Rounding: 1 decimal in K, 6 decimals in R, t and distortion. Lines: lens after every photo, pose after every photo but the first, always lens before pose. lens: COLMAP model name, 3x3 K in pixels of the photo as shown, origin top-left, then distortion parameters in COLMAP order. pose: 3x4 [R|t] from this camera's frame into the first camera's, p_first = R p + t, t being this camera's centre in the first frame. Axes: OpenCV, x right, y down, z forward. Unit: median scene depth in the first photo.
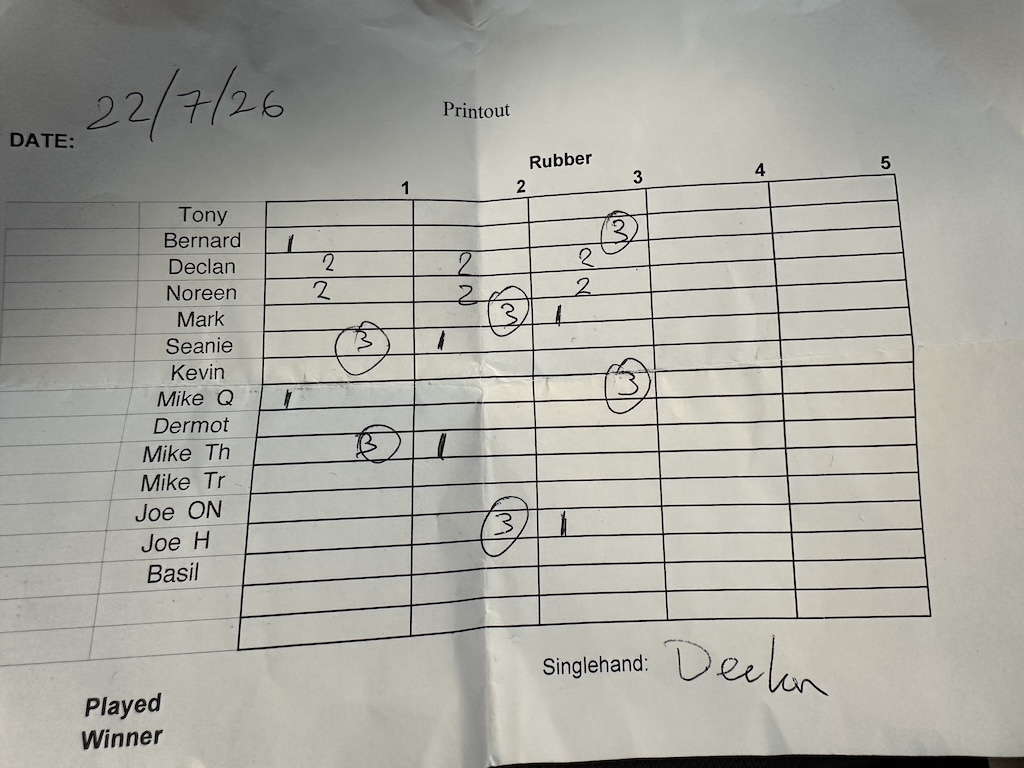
lens RADIAL K [[723.2, 0, 534.2], [0, 723.2, 381.6], [0, 0, 1]] dist [0.112728, 0.006751]
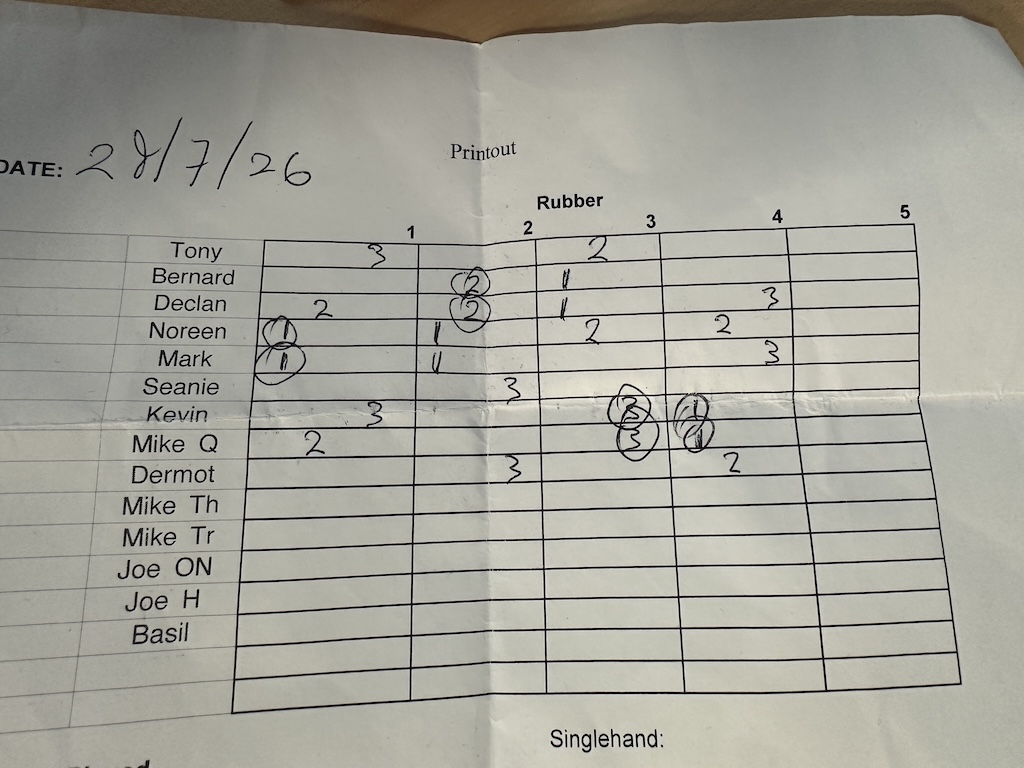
lens RADIAL K [[696.1, 0, 494.4], [0, 696.1, 389.4], [0, 0, 1]] dist [0.056174, -0.004480]
pose [[0.998074, 0.001435, -0.062010, -0.010551], [-0.005955, 0.997331, -0.072773, 0.014697], [0.061740, 0.073002, 0.995419, 0.143412]]
